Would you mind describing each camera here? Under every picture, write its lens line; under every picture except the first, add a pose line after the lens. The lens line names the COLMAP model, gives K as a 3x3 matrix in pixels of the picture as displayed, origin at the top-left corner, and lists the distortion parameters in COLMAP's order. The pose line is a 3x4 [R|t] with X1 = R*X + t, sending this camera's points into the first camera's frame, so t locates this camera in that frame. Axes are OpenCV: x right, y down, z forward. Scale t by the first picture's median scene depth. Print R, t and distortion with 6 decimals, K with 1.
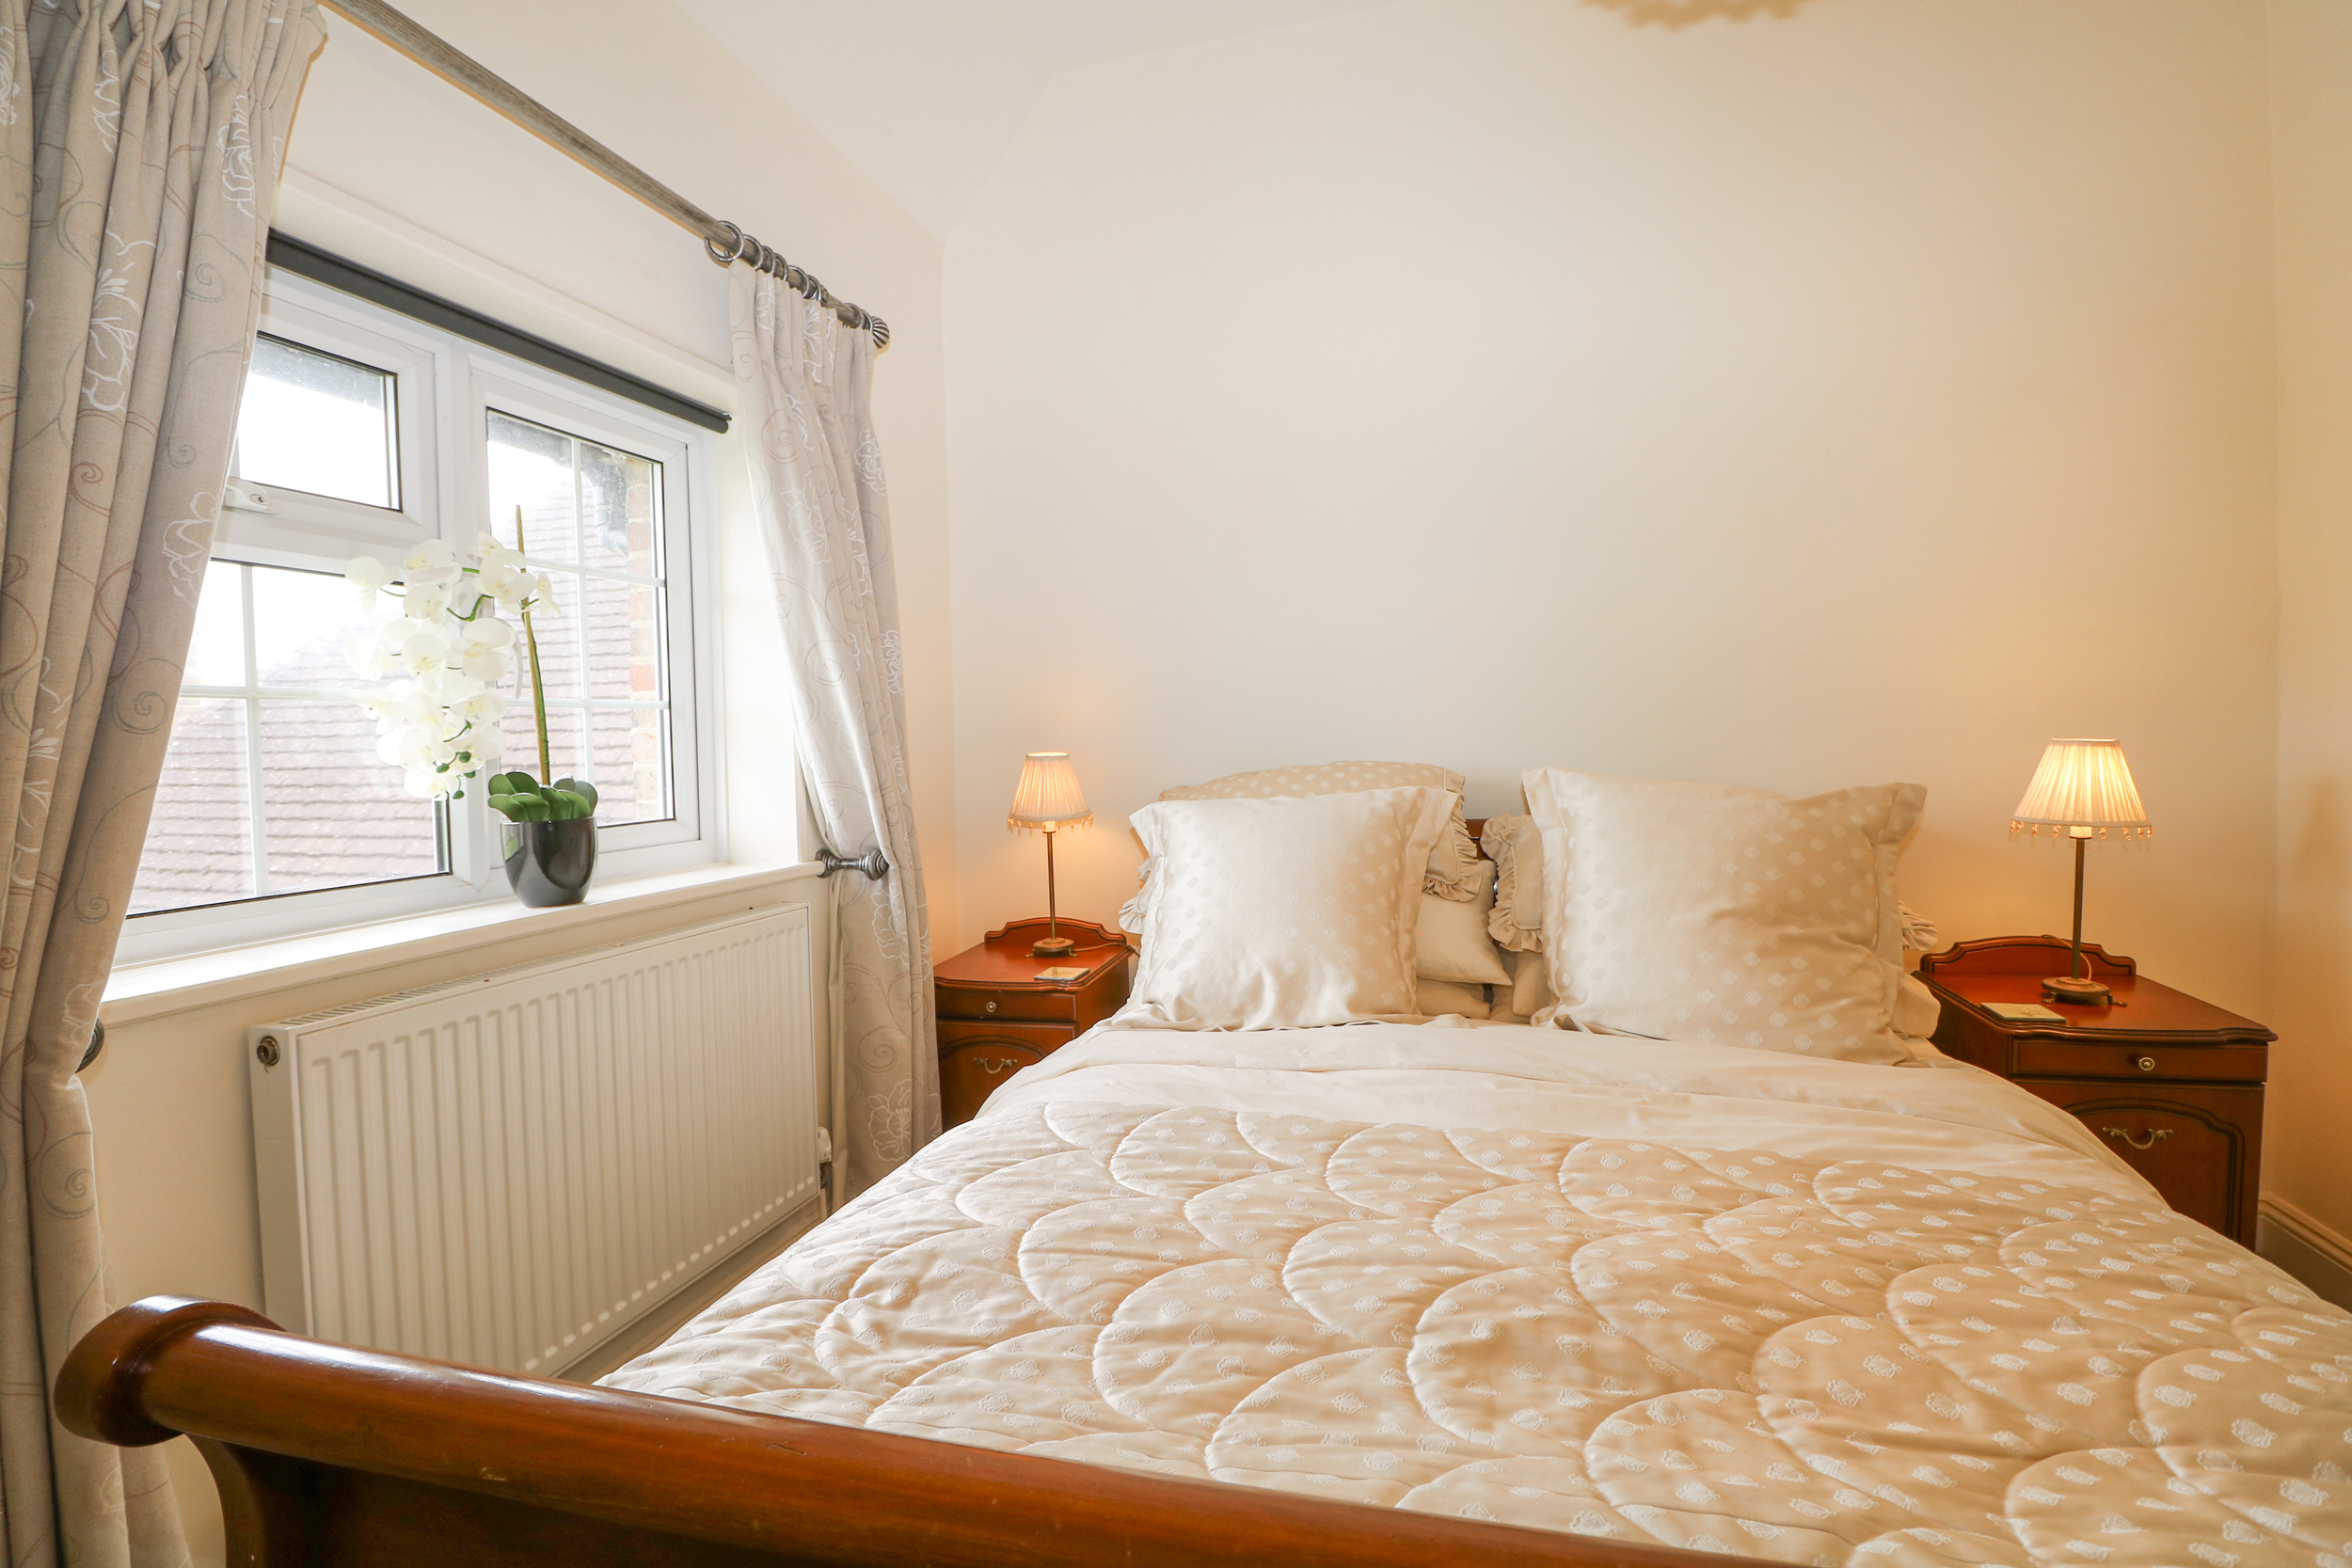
lens RADIAL K [[1131.8, 0, 1176.0], [0, 1131.8, 784.0], [0, 0, 1]] dist [0.011624, -0.016376]
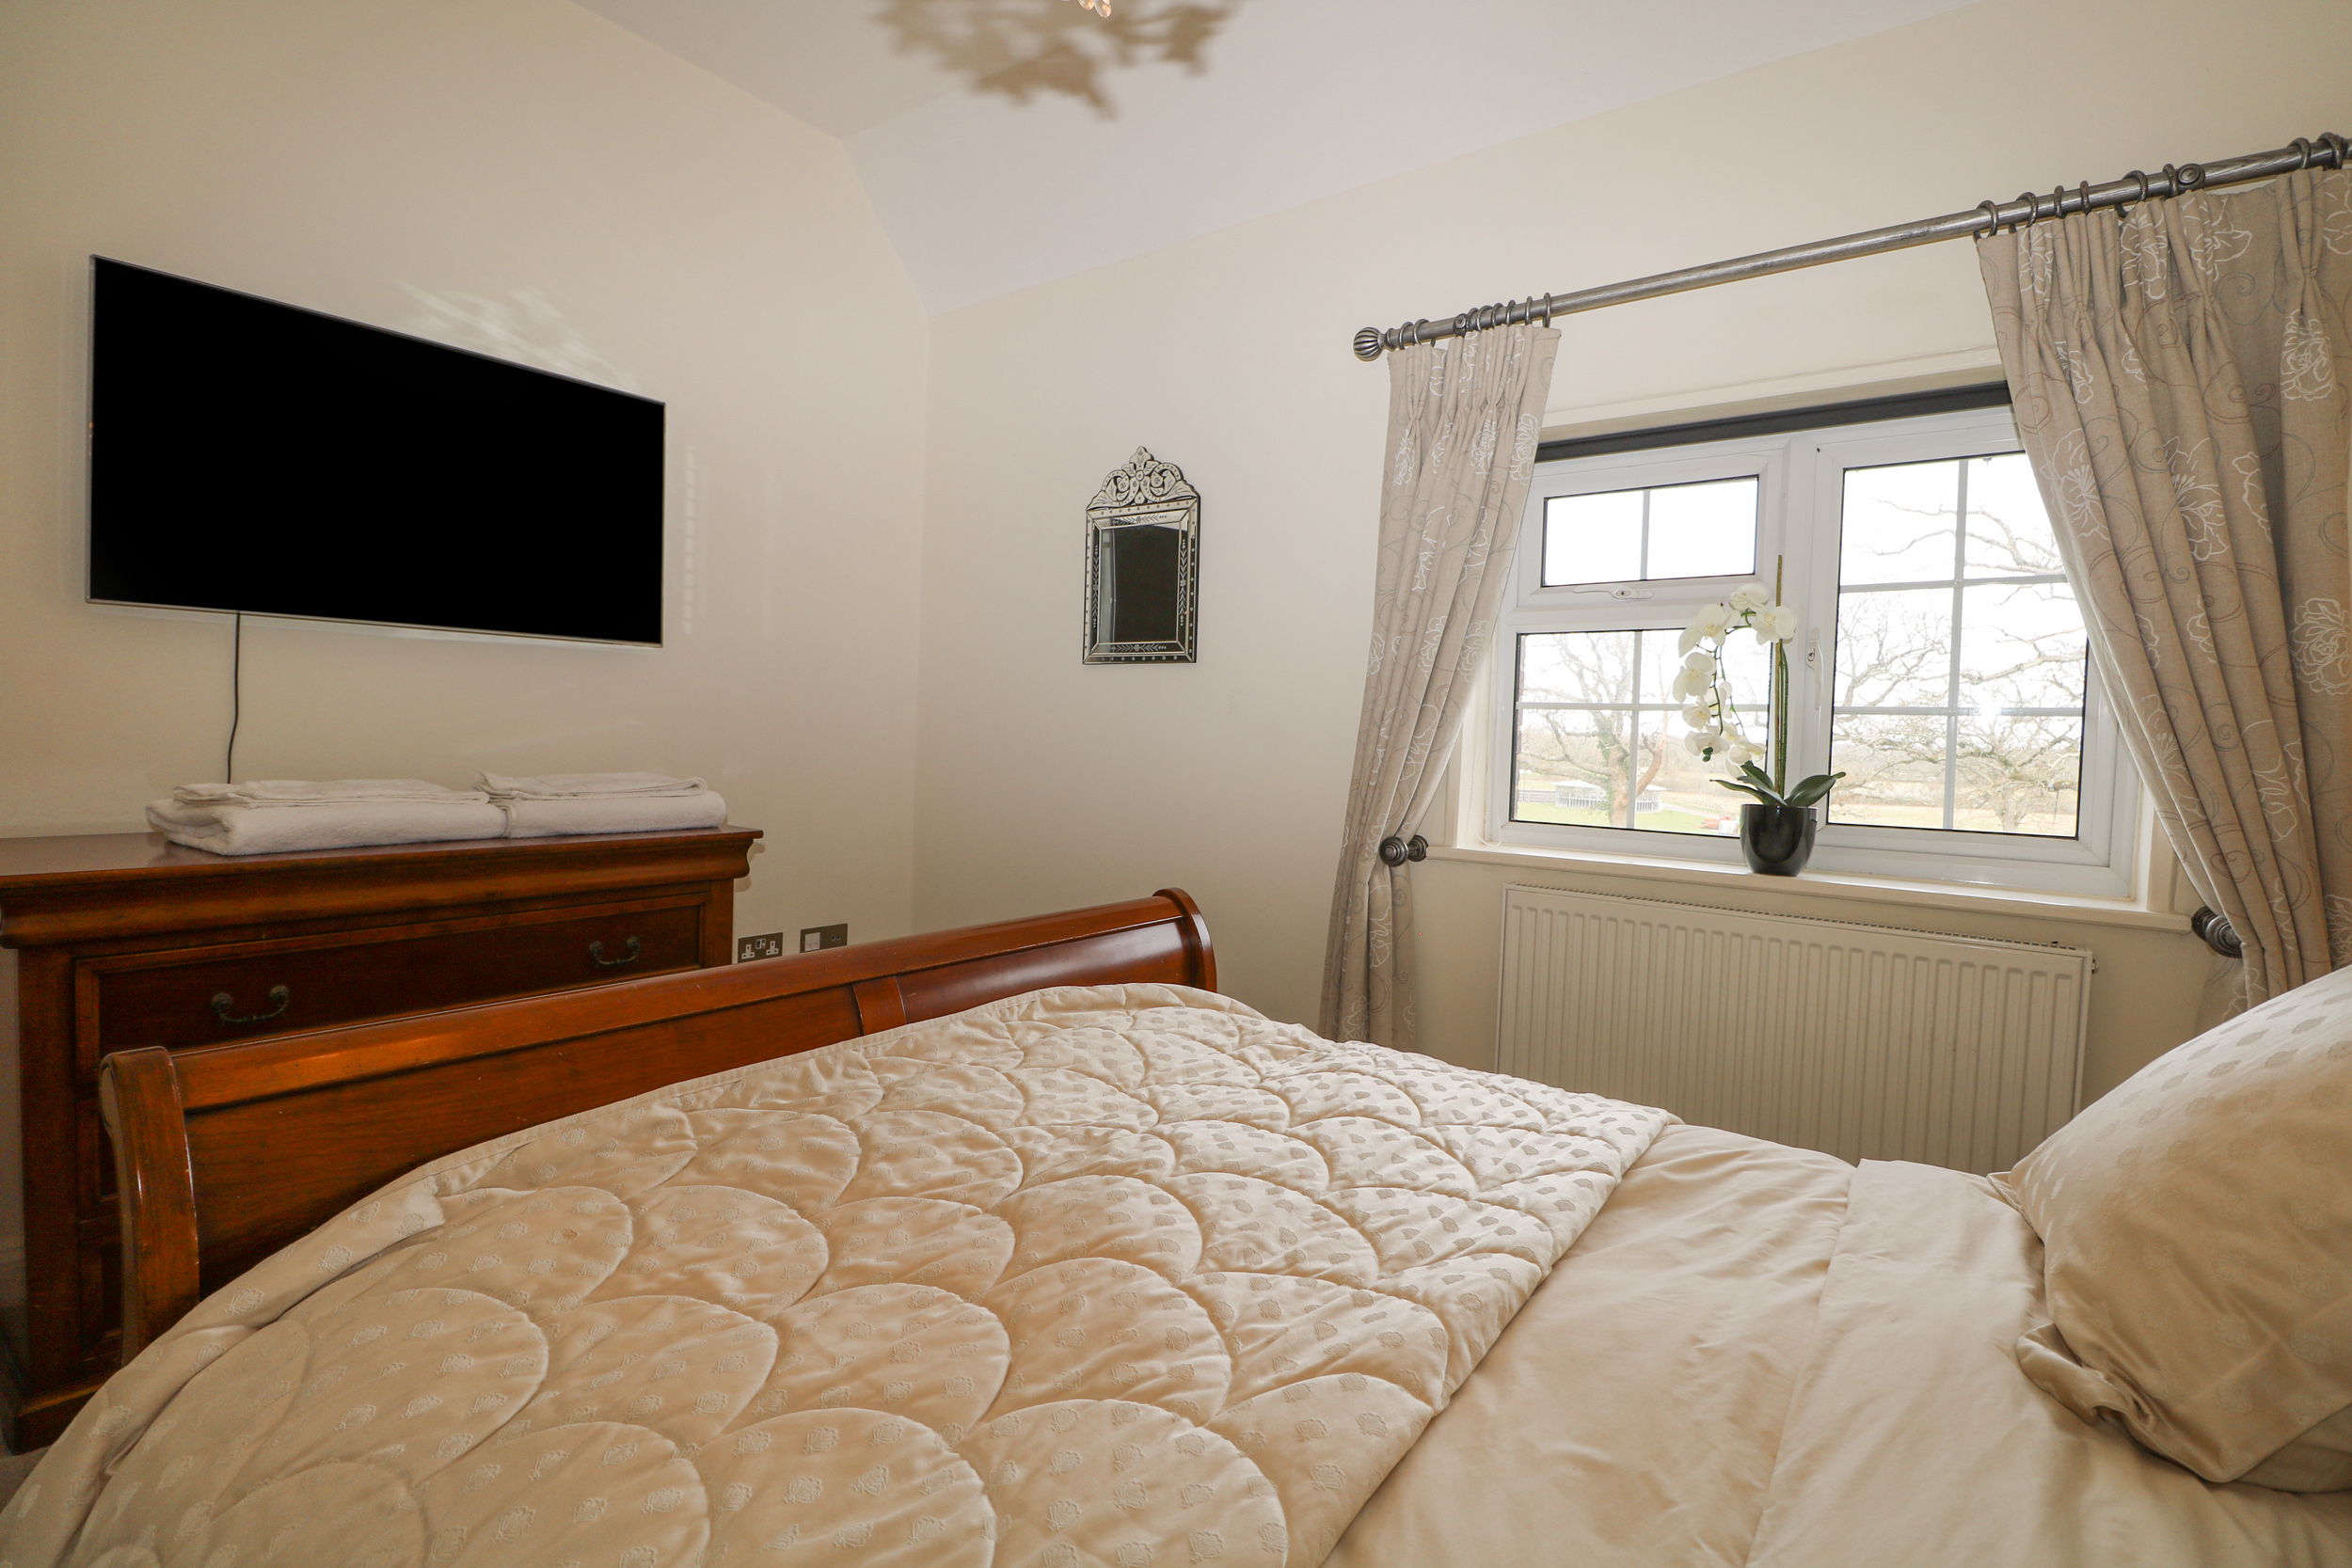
lens RADIAL K [[1131.8, 0, 1176.0], [0, 1131.8, 784.0], [0, 0, 1]] dist [0.011624, -0.016376]
pose [[-0.392257, 0.047666, -0.918620, 0.777184], [-0.064924, 0.994731, 0.079338, -0.043628], [0.917561, 0.090761, -0.387096, 0.803053]]
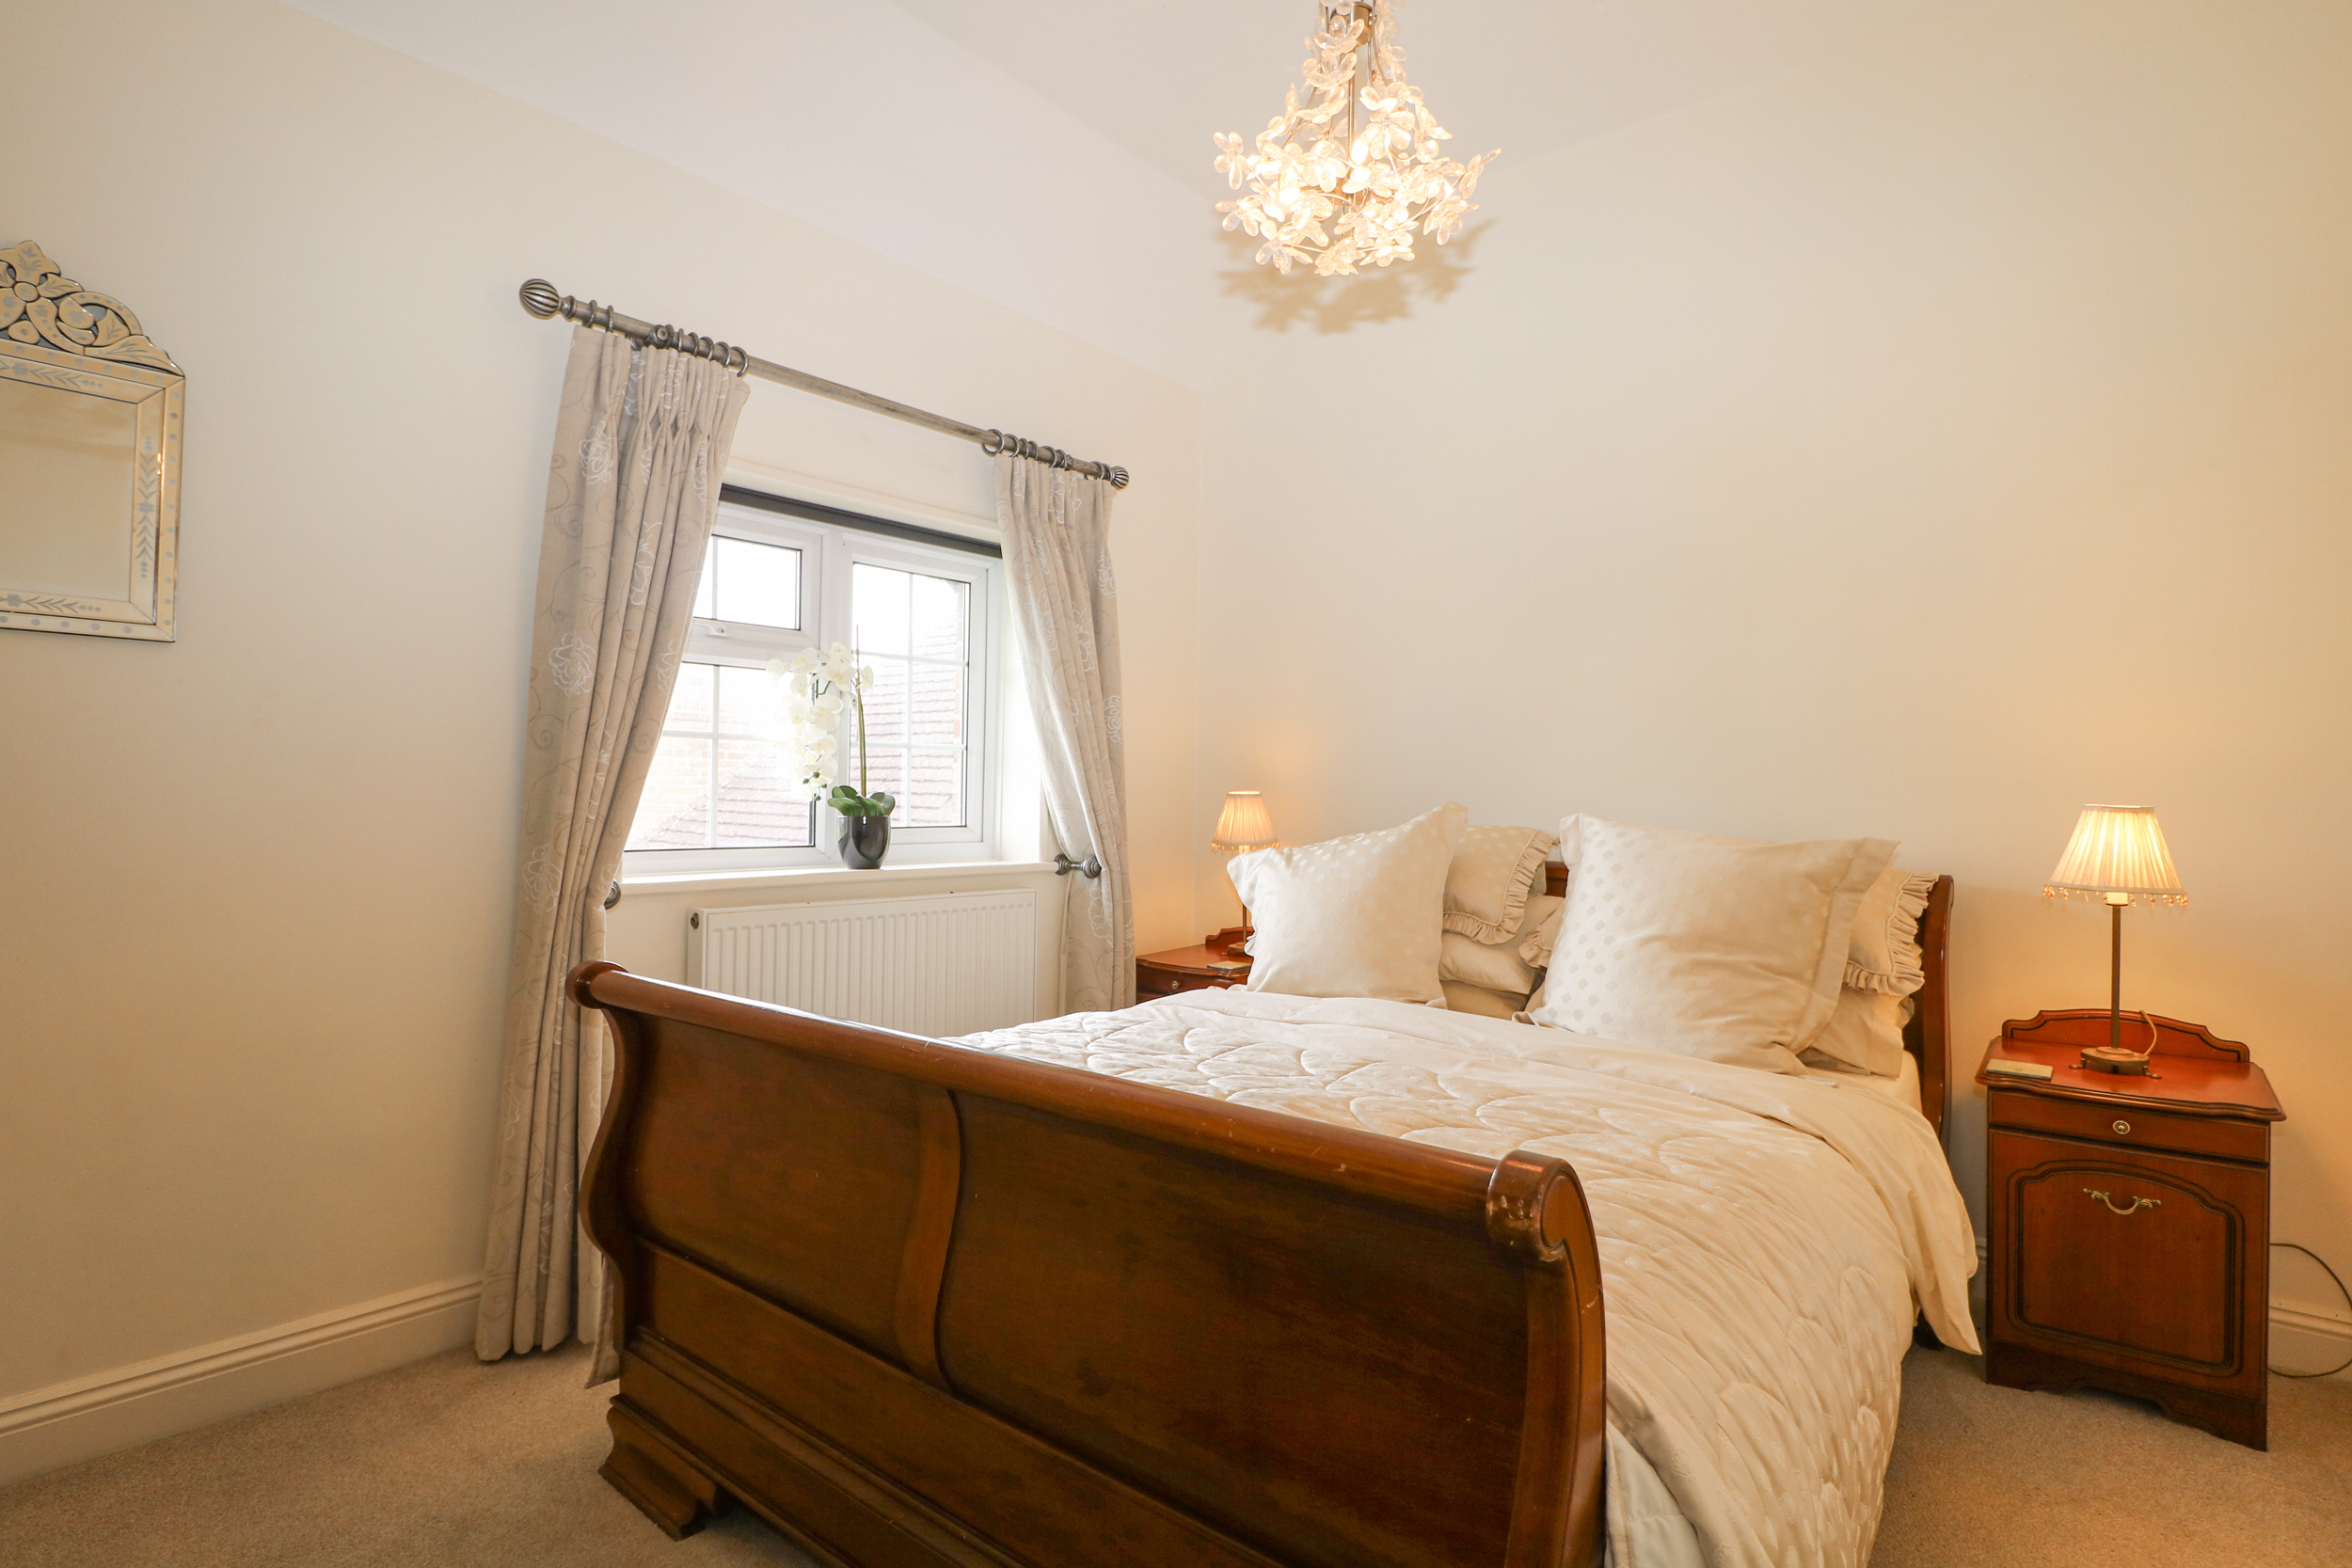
lens RADIAL K [[1217.4, 0, 1129.6], [0, 1217.4, 790.8], [0, 0, 1]] dist [0.002734, 0.000212]
pose [[0.894652, 0.032676, -0.445567, 0.513148], [-0.051692, 0.998194, -0.030590, 0.026433], [0.443763, 0.050400, 0.894726, -0.355718]]
